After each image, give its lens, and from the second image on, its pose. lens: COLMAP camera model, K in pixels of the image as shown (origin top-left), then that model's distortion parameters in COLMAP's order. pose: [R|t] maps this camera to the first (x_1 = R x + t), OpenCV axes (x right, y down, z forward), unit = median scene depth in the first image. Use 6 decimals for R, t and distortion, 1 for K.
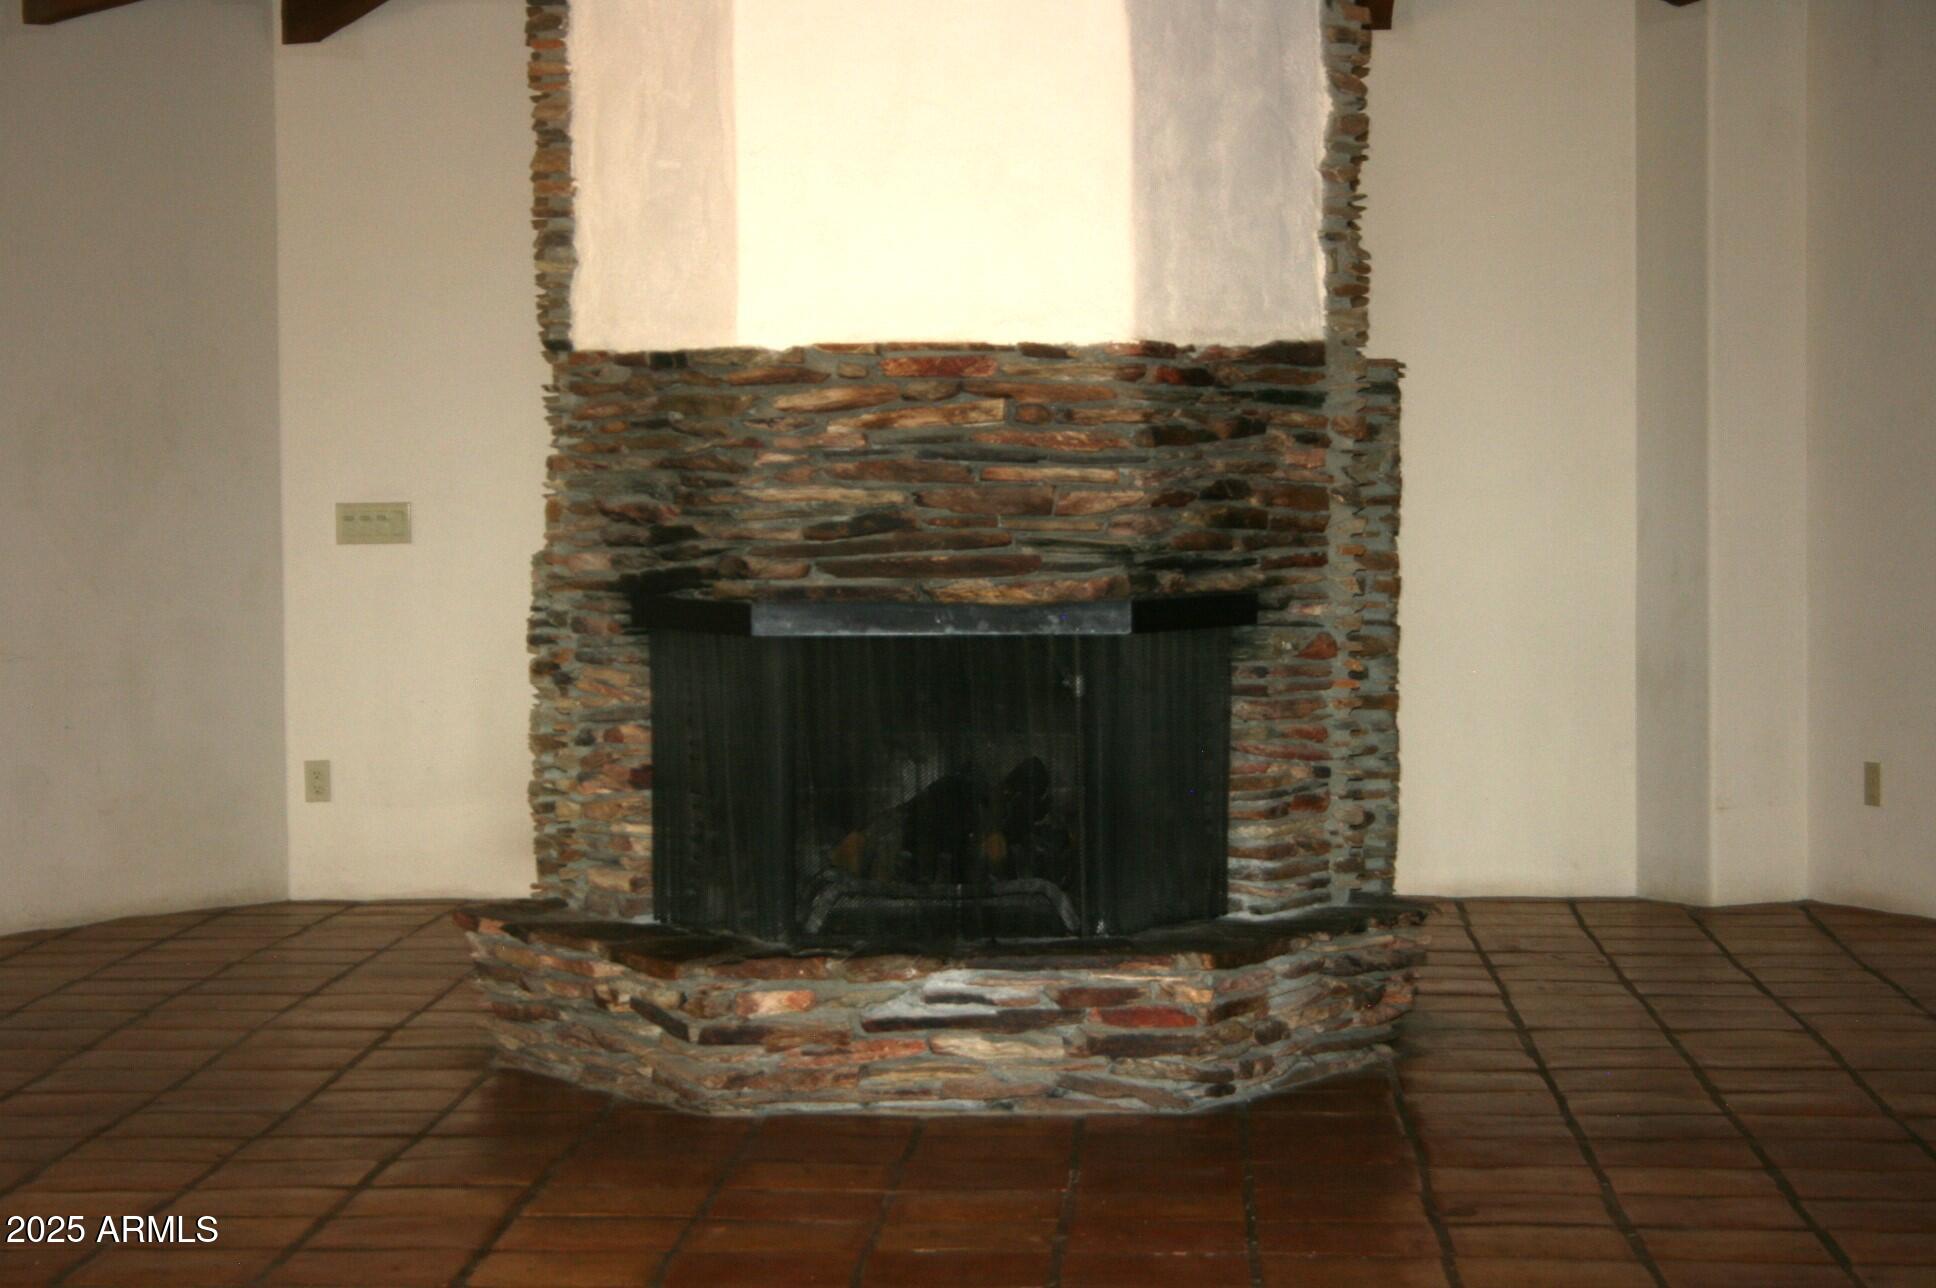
lens RADIAL K [[4730.9, 0, 968.0], [0, 4730.9, 644.0], [0, 0, 1]] dist [0.010387, -0.267461]
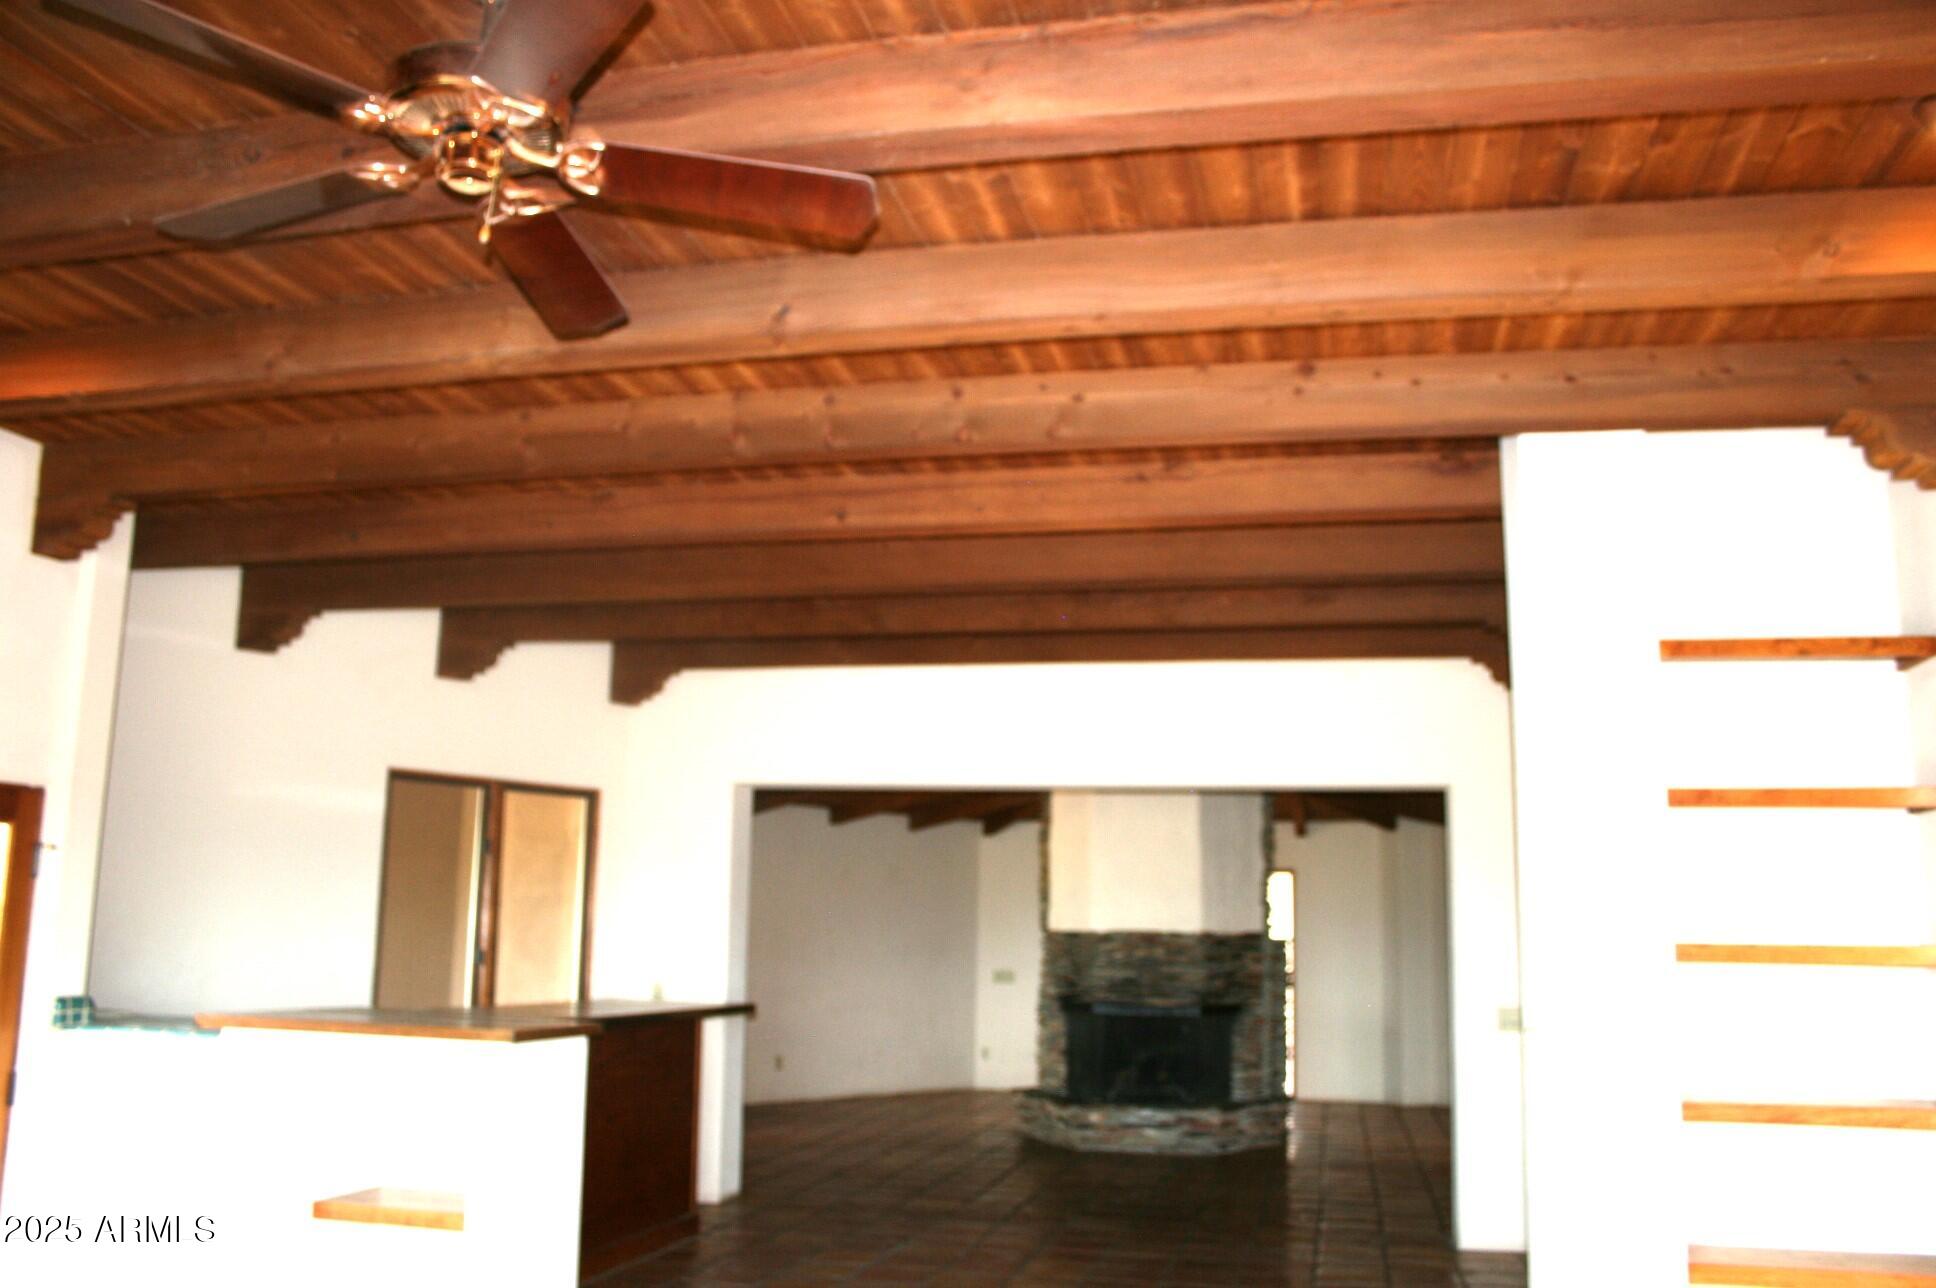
lens RADIAL K [[1653.0, 0, 968.0], [0, 1653.0, 644.0], [0, 0, 1]] dist [-0.121867, 0.096652]
pose [[0.984605, -0.004277, -0.174743, 0.079276], [-0.034570, 0.975189, -0.218658, 0.001192], [0.171343, 0.221332, 0.960028, -0.265829]]
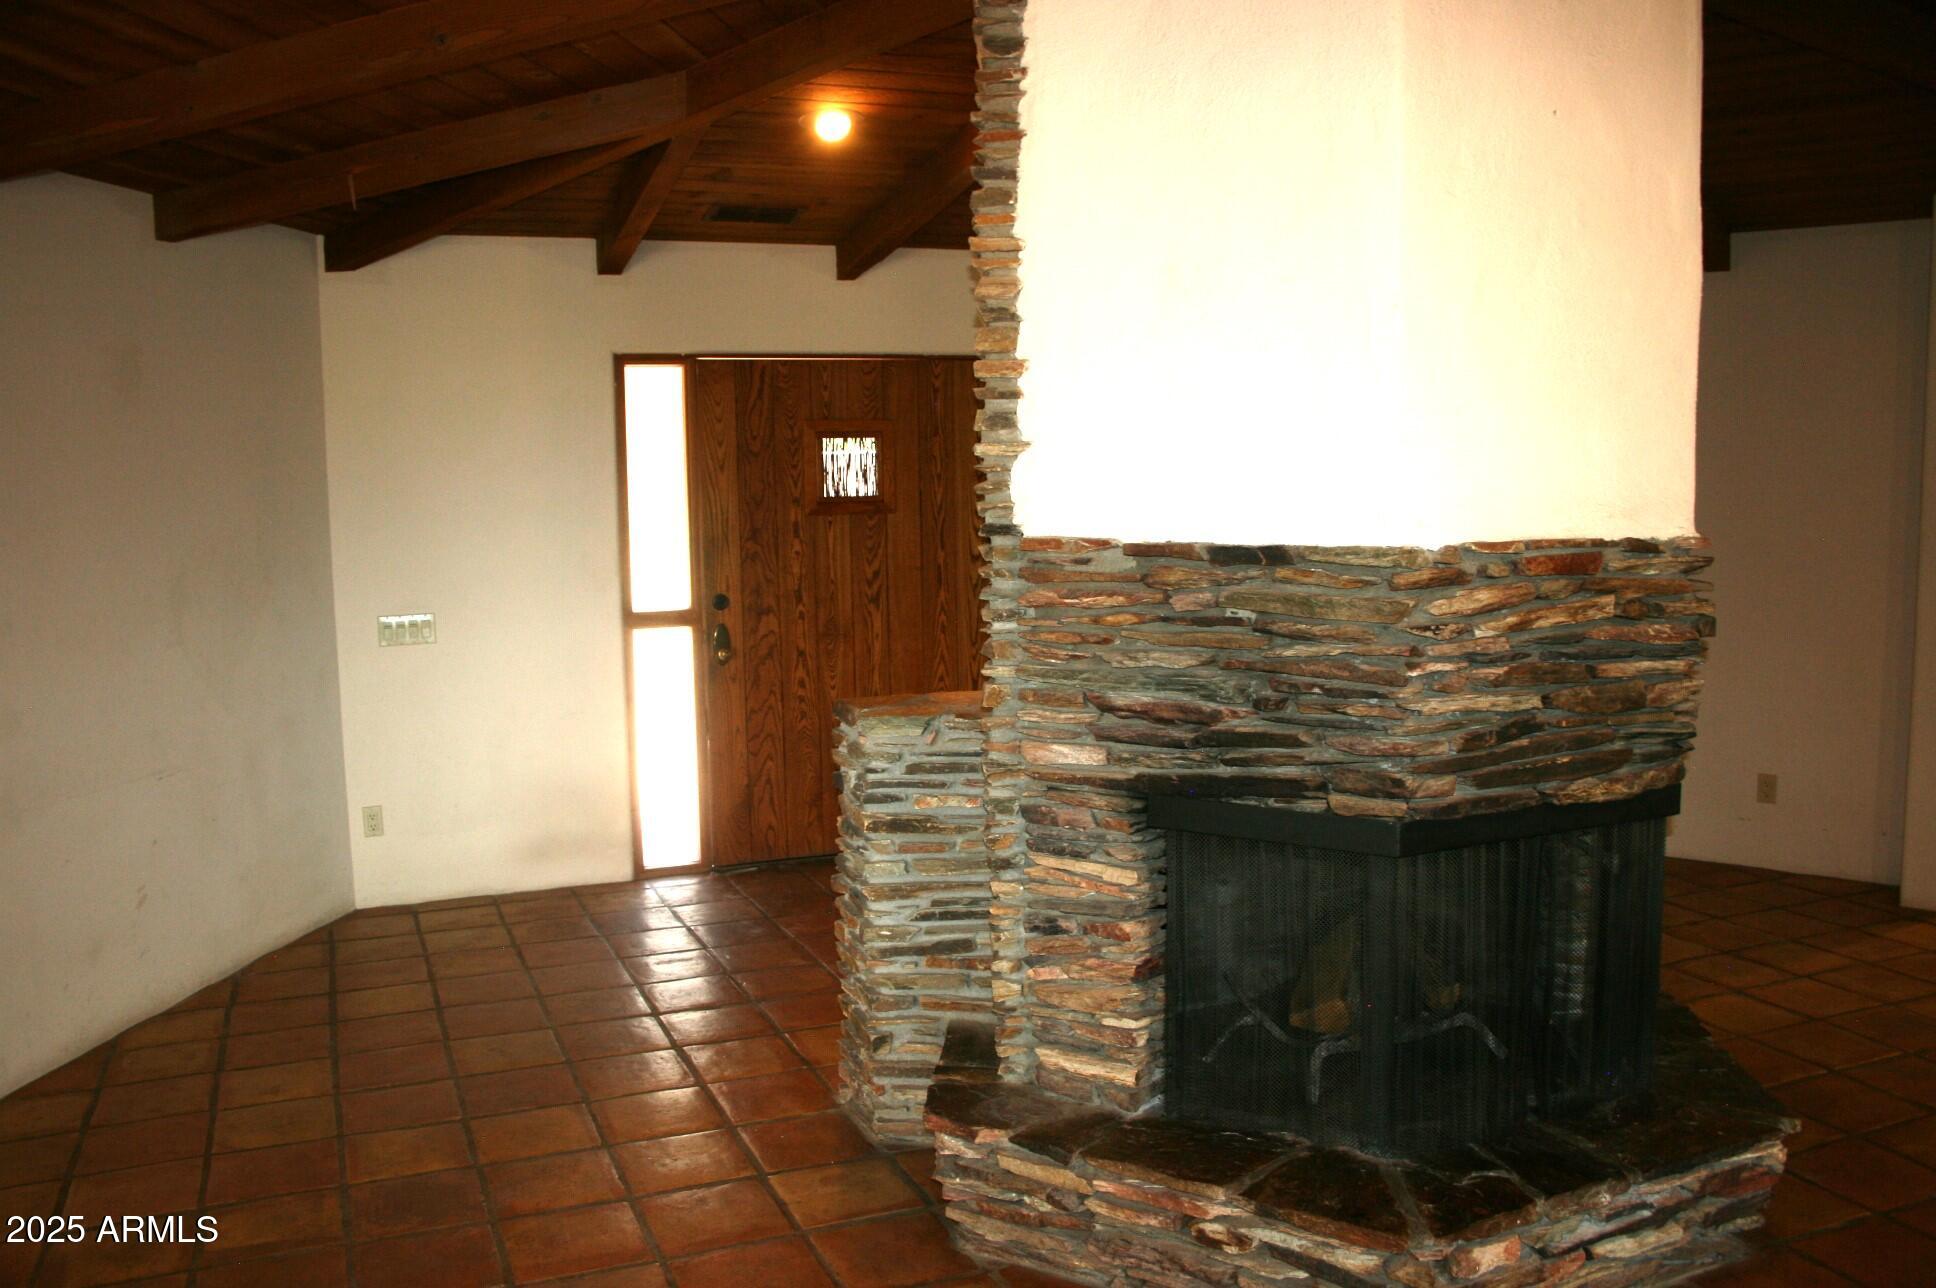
lens RADIAL K [[1653.0, 0, 968.0], [0, 1653.0, 644.0], [0, 0, 1]] dist [-0.121867, 0.096652]
pose [[0.907309, -0.047250, 0.417802, -0.255463], [0.024434, 0.997912, 0.059796, -0.064988], [-0.419755, -0.044045, 0.906568, 0.748166]]
